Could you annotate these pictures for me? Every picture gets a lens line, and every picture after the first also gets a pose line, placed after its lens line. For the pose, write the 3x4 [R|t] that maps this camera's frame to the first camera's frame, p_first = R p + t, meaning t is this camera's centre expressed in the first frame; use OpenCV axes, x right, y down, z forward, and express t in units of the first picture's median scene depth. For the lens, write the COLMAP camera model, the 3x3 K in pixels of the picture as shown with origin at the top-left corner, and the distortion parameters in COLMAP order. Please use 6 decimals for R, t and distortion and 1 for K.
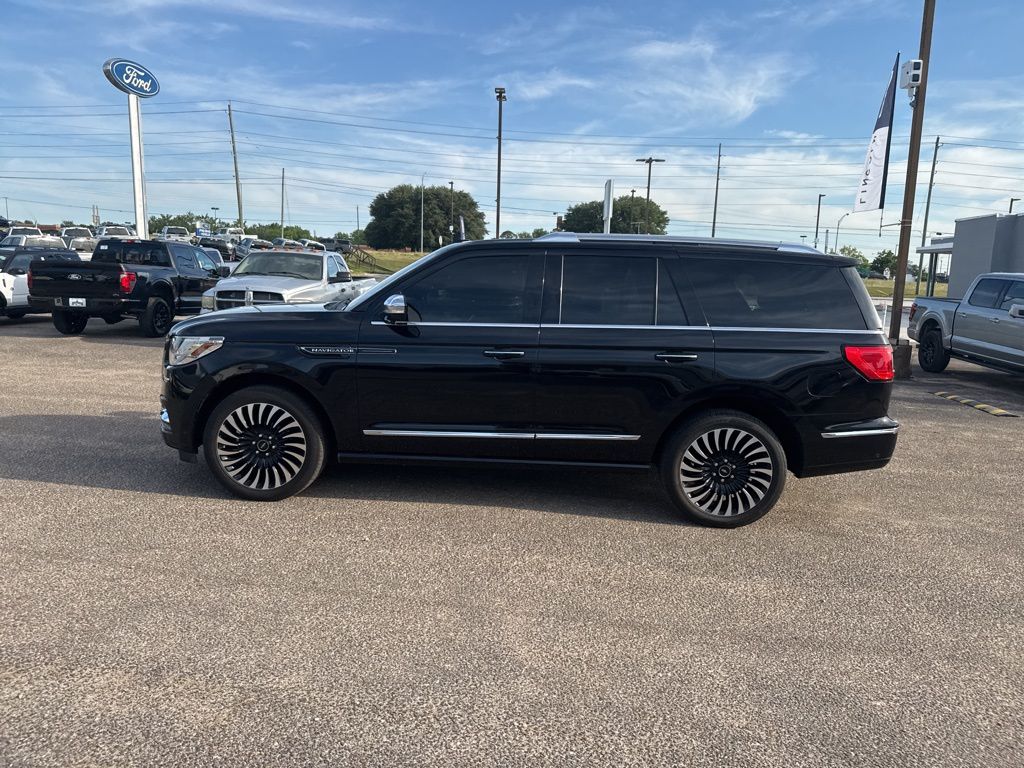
lens RADIAL K [[722.4, 0, 502.7], [0, 722.4, 390.5], [0, 0, 1]] dist [0.042342, -0.066859]
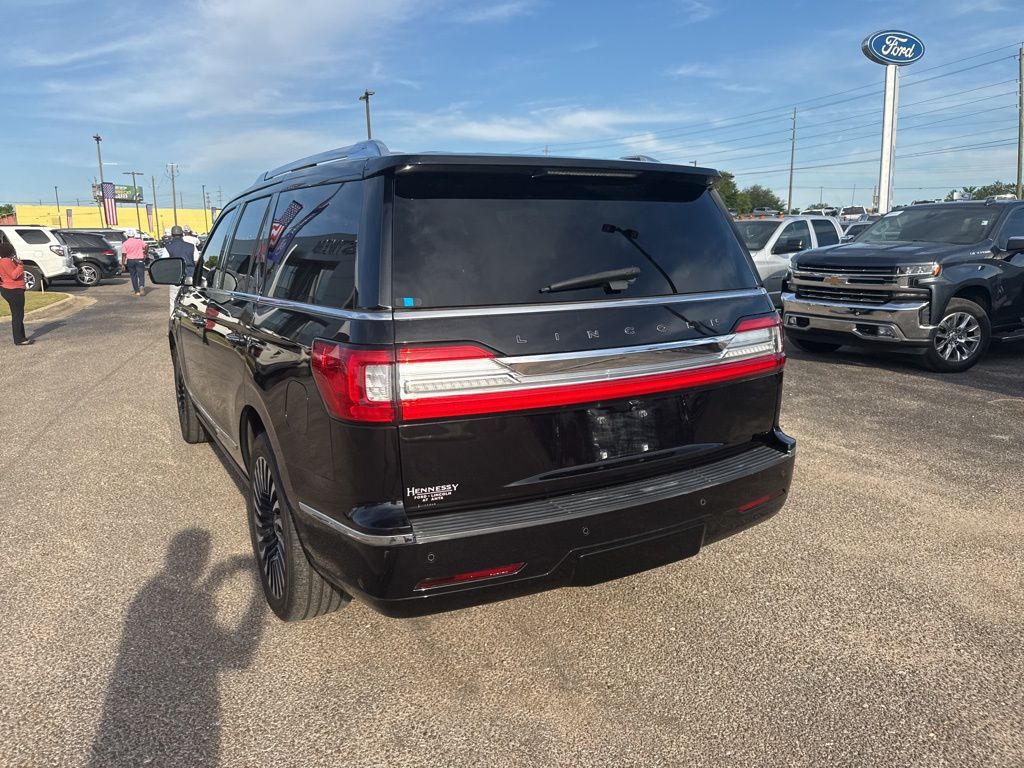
lens RADIAL K [[735.7, 0, 507.9], [0, 735.7, 367.1], [0, 0, 1]] dist [0.034744, -0.043123]
pose [[0.528712, 0.096675, -0.843278, 0.924558], [-0.103382, 0.993430, 0.049071, -0.076080], [0.842482, 0.061235, 0.535233, 0.802911]]
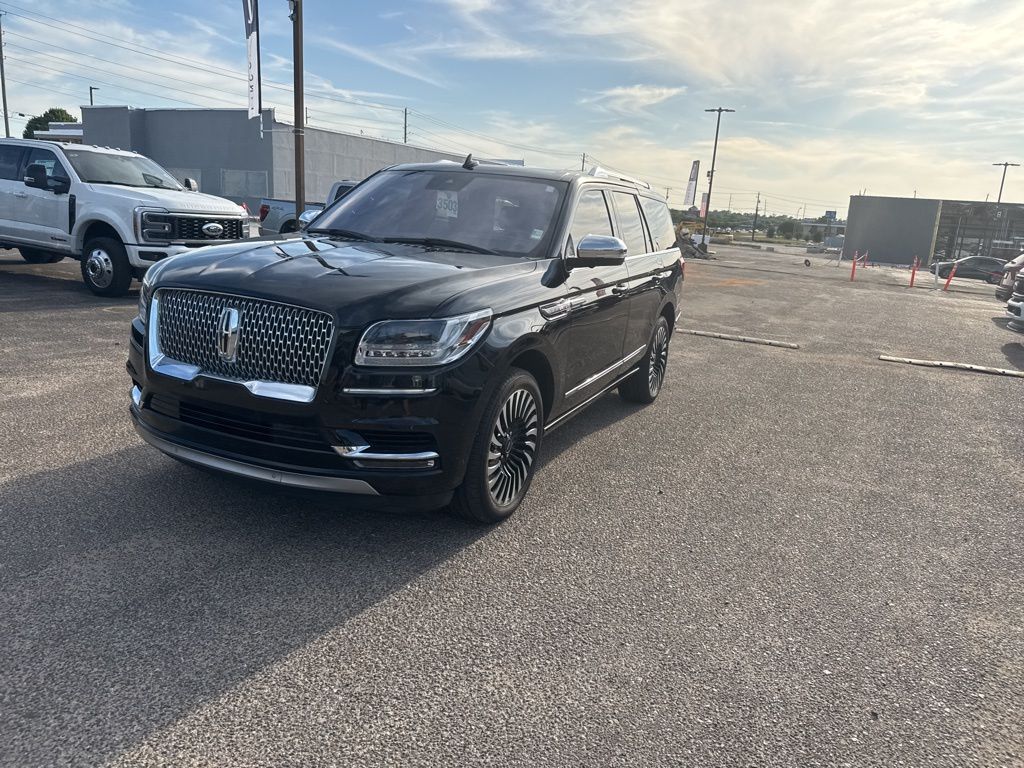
lens RADIAL K [[722.8, 0, 512.0], [0, 722.8, 384.0], [0, 0, 1]] dist [0.027480, -0.034292]
pose [[0.384108, -0.224072, 0.895685, -0.970715], [0.092107, 0.974564, 0.204305, -0.137080], [-0.918682, 0.004023, 0.394977, 0.690181]]
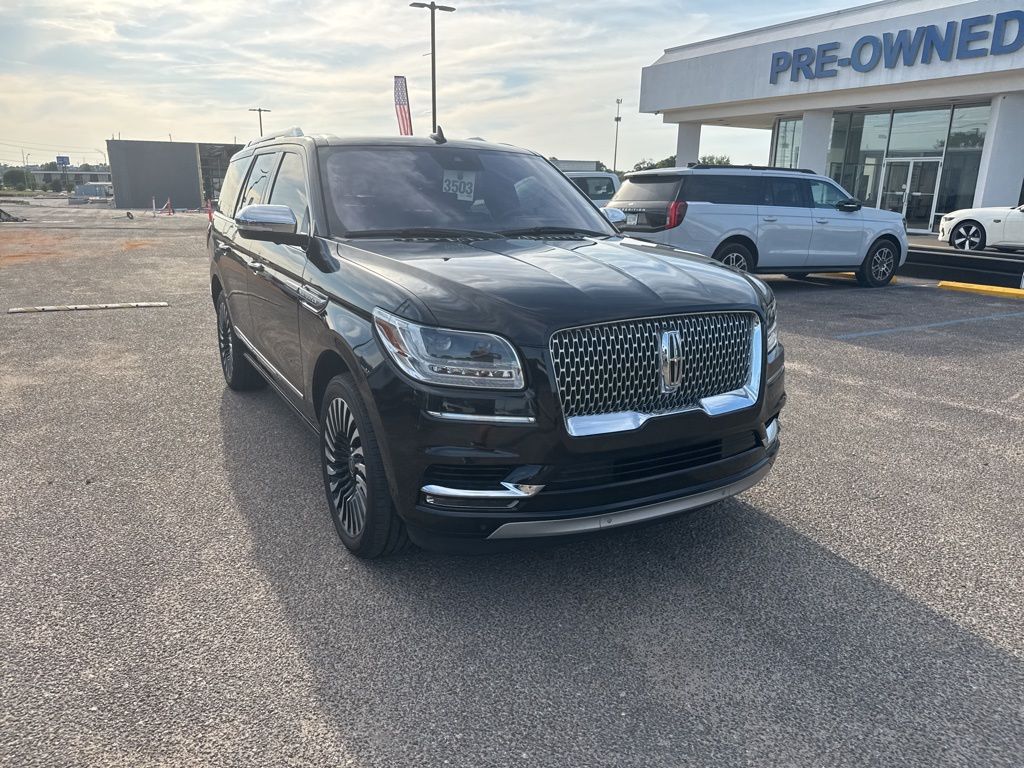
lens RADIAL K [[729.5, 0, 499.8], [0, 729.5, 385.3], [0, 0, 1]] dist [0.030515, -0.034844]
pose [[-0.517753, -0.264711, 0.813548, -0.879268], [0.104851, 0.924126, 0.367419, -0.271356], [-0.849080, 0.275534, -0.450714, 1.522644]]
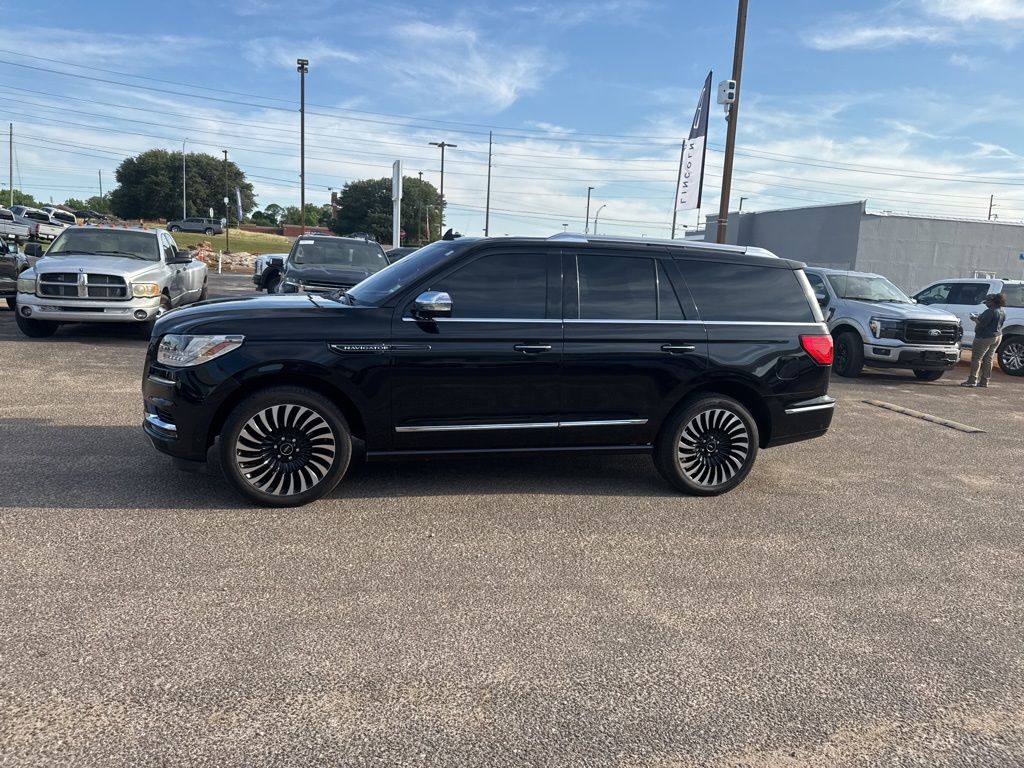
lens RADIAL K [[725.2, 0, 505.9], [0, 725.2, 382.6], [0, 0, 1]] dist [0.024264, -0.032525]
pose [[0.951121, -0.033194, 0.307028, -0.340997], [0.028131, 0.999386, 0.020902, -0.022521], [-0.307533, -0.011243, 0.951471, 0.006945]]
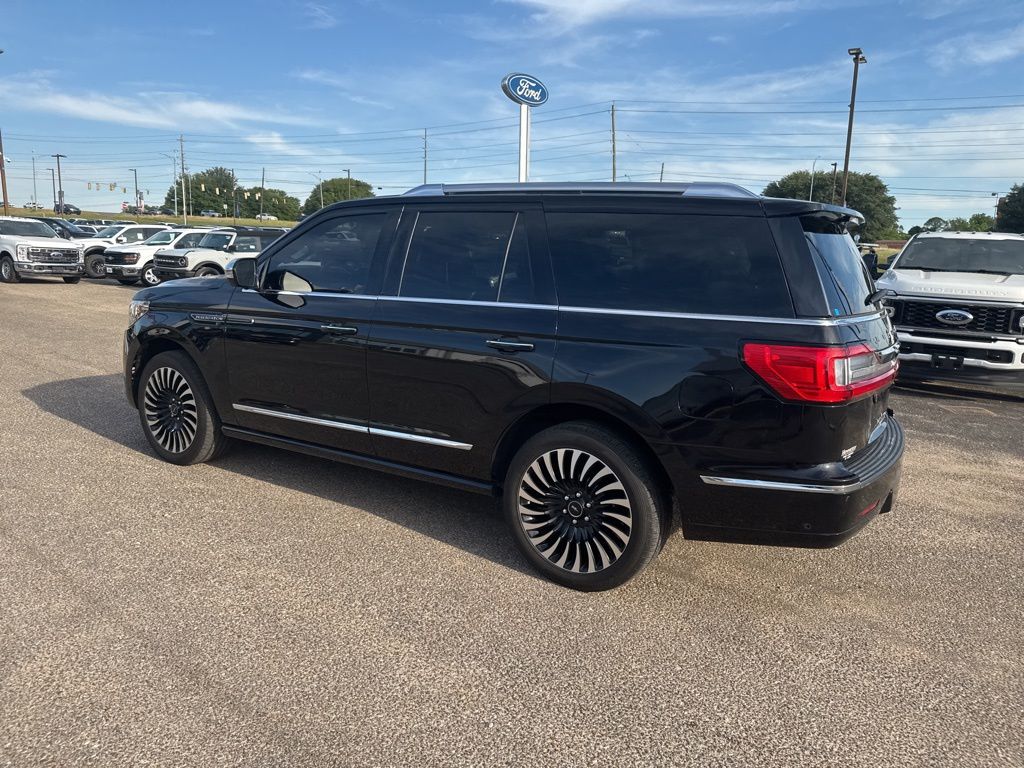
lens RADIAL K [[722.8, 0, 512.0], [0, 722.8, 384.0], [0, 0, 1]] dist [0.027480, -0.034292]
pose [[0.868468, 0.082605, -0.488815, 0.569034], [-0.083302, 0.996316, 0.020367, -0.019715], [0.488697, 0.023031, 0.872150, 0.336474]]
